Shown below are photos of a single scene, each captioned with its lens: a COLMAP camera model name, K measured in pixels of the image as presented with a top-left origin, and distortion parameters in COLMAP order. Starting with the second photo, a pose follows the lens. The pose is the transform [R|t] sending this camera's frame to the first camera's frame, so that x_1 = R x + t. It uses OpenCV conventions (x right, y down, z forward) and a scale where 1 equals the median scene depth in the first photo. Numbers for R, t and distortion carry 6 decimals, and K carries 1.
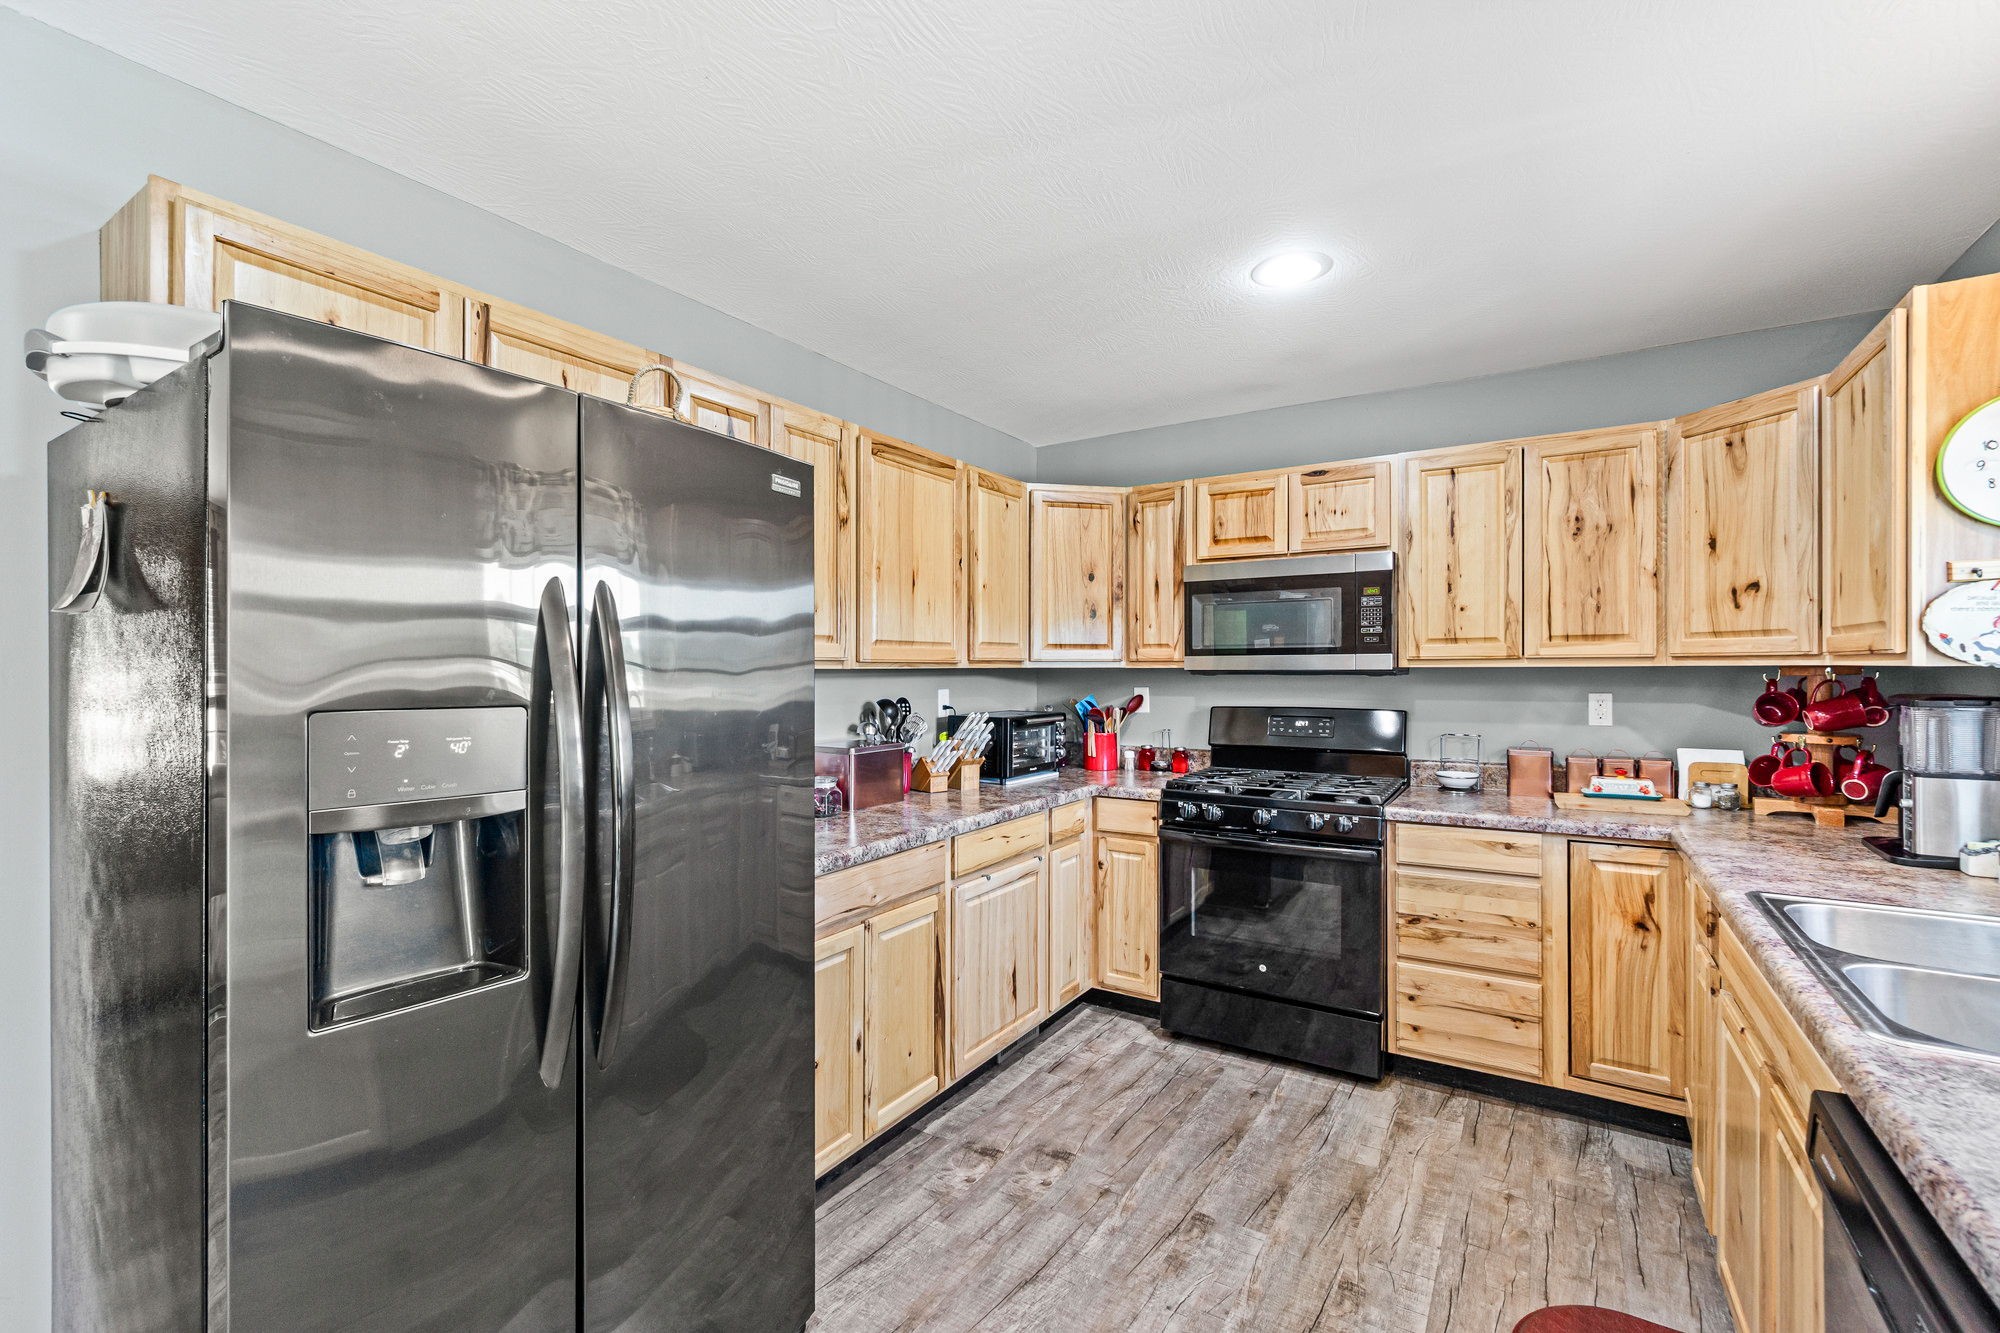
lens RADIAL K [[860.4, 0, 995.9], [0, 860.4, 670.7], [0, 0, 1]] dist [-0.002276, -0.000081]
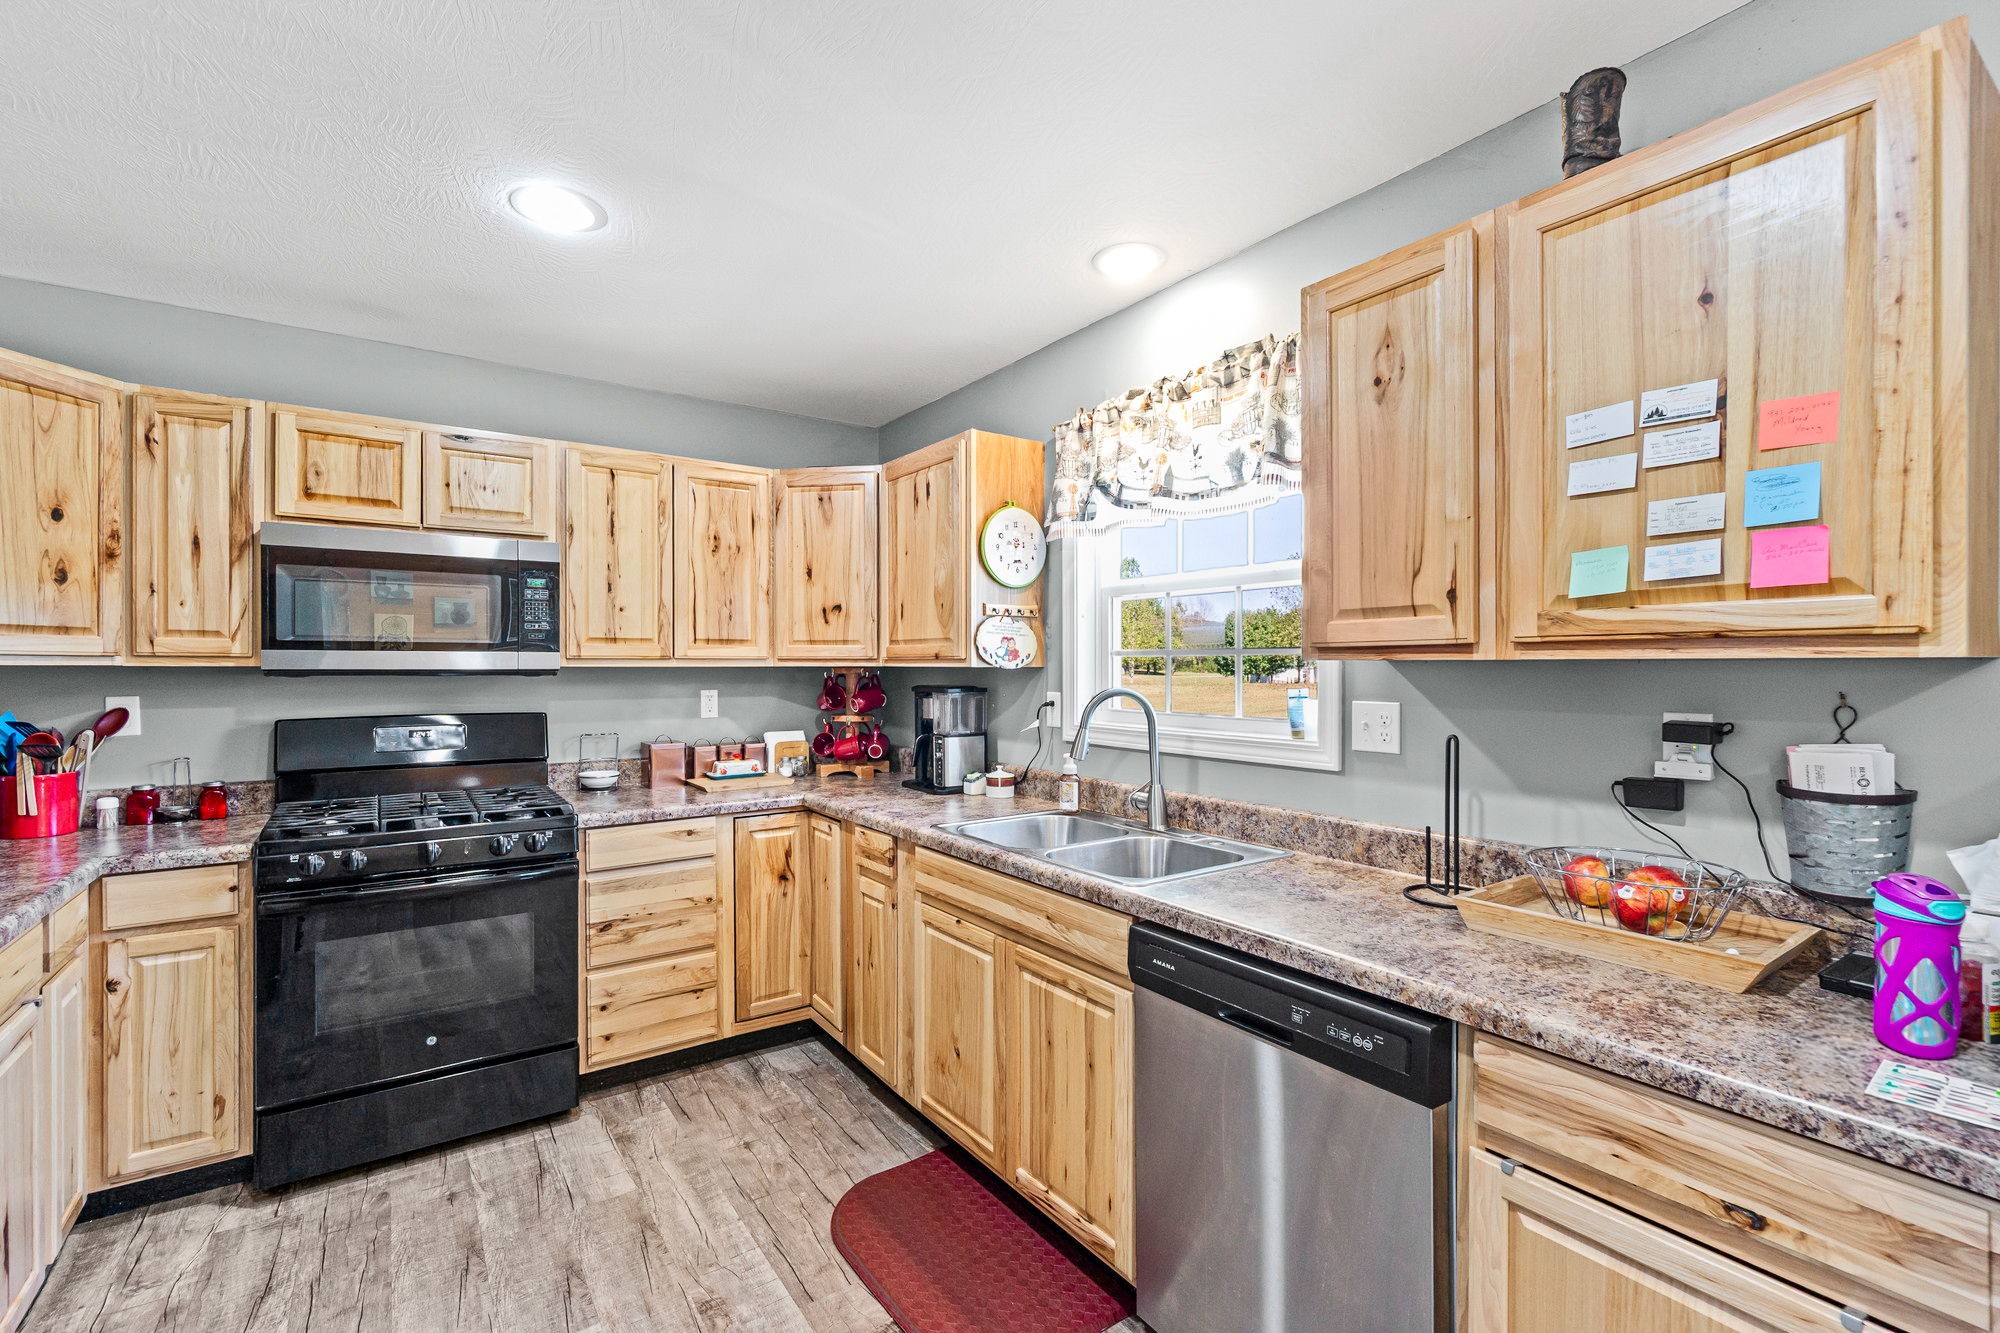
lens RADIAL K [[860.4, 0, 992.0], [0, 860.4, 665.9], [0, 0, 1]] dist [-0.002276, -0.000081]
pose [[0.390943, 0.004600, 0.920403, -0.231134], [0.000677, 0.999986, -0.005285, 0.000507], [-0.920415, 0.002689, 0.390934, 0.209435]]
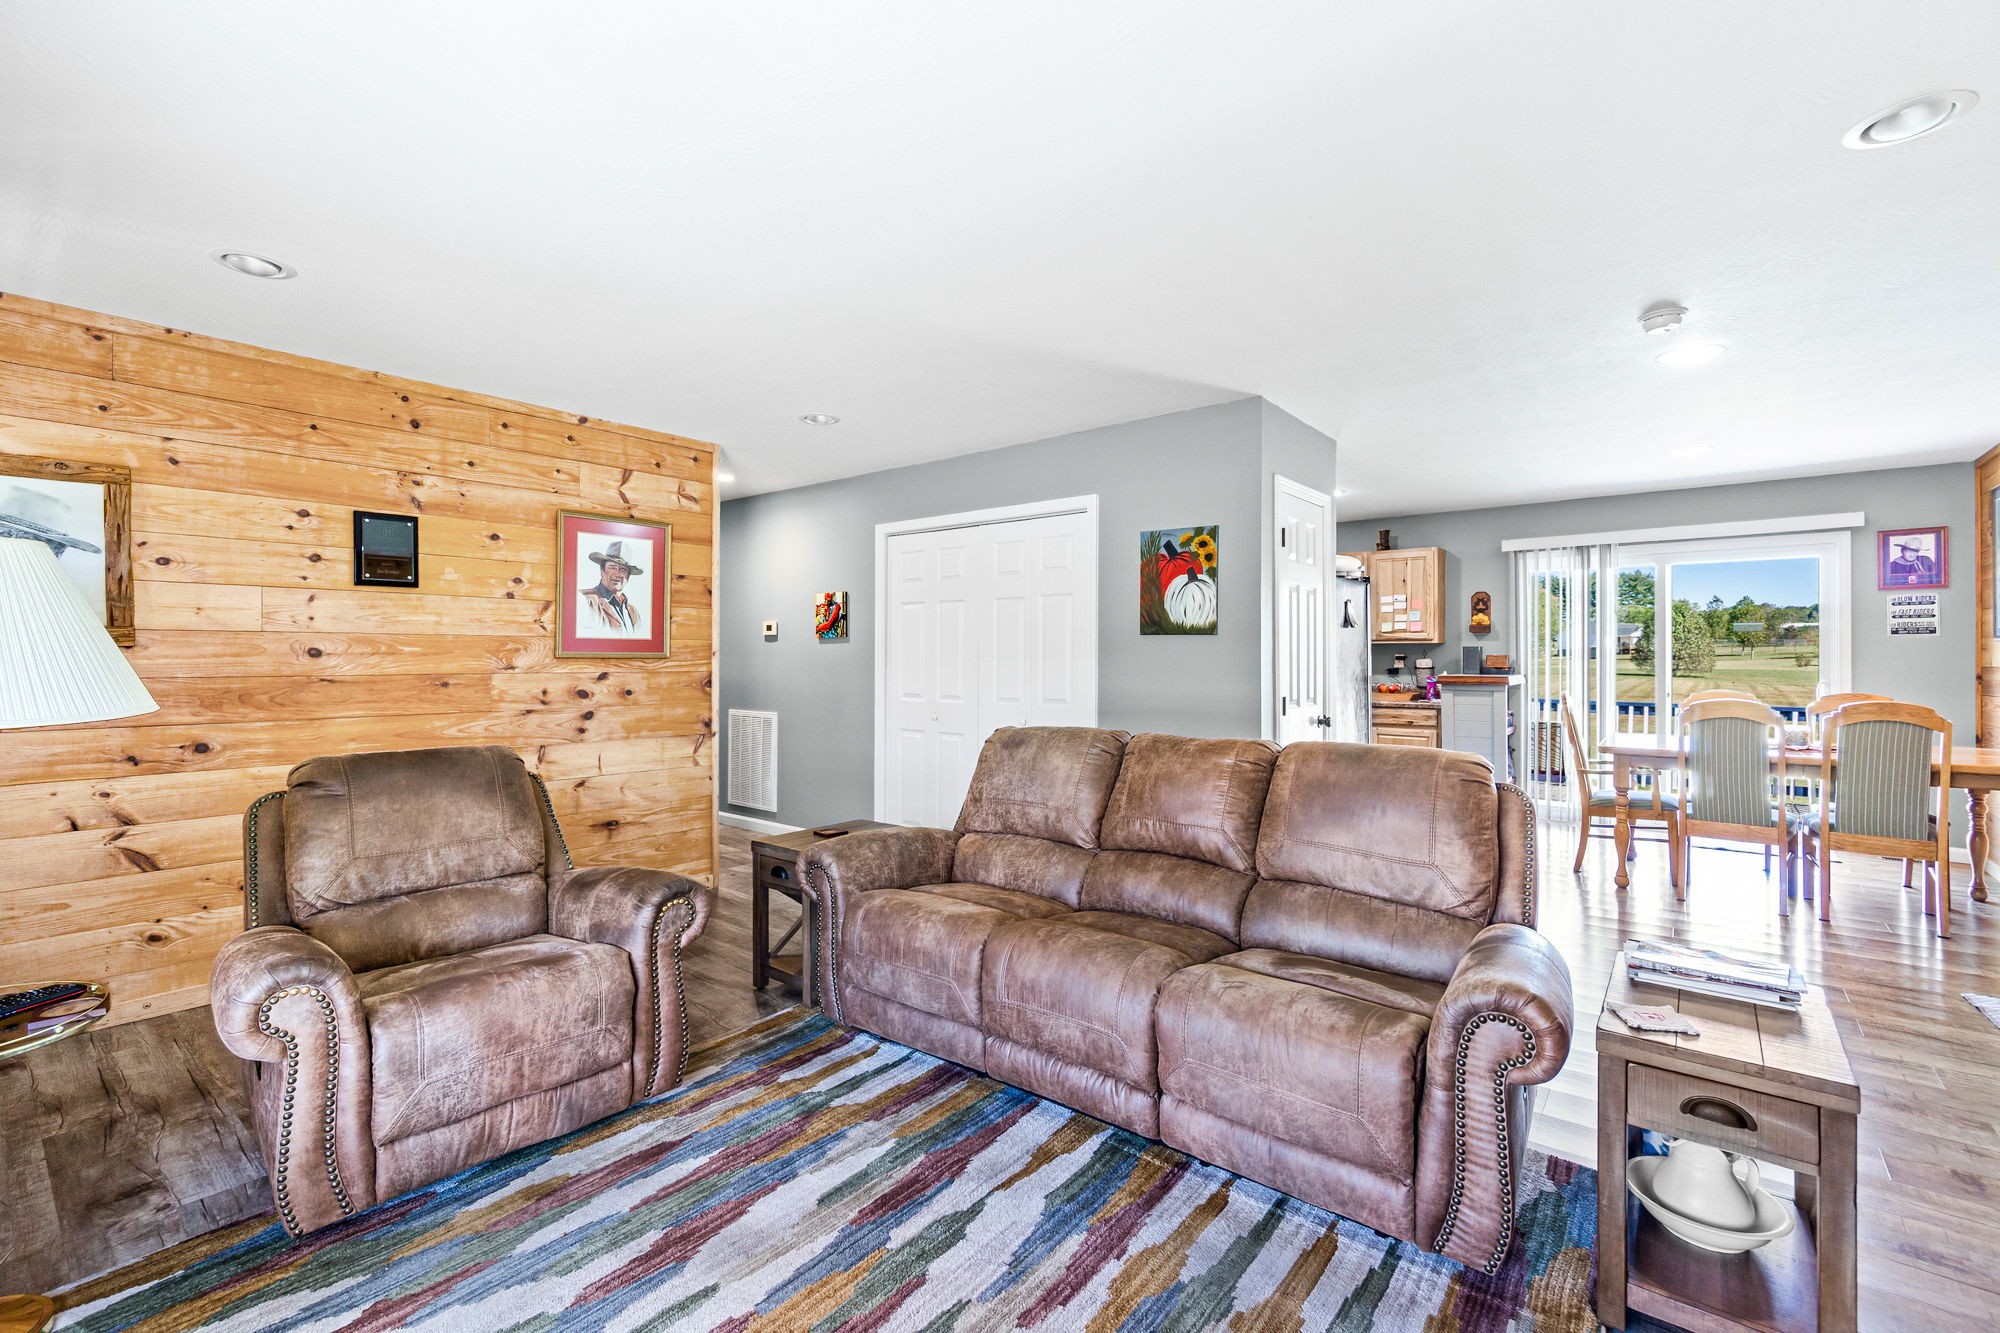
lens RADIAL K [[860.4, 0, 999.2], [0, 860.4, 658.7], [0, 0, 1]] dist [-0.002276, -0.000081]
pose [[0.112489, 0.000948, 0.993652, -1.269779], [0.003195, 0.999994, -0.001316, 0.020007], [-0.993648, 0.003323, 0.112485, 0.572617]]
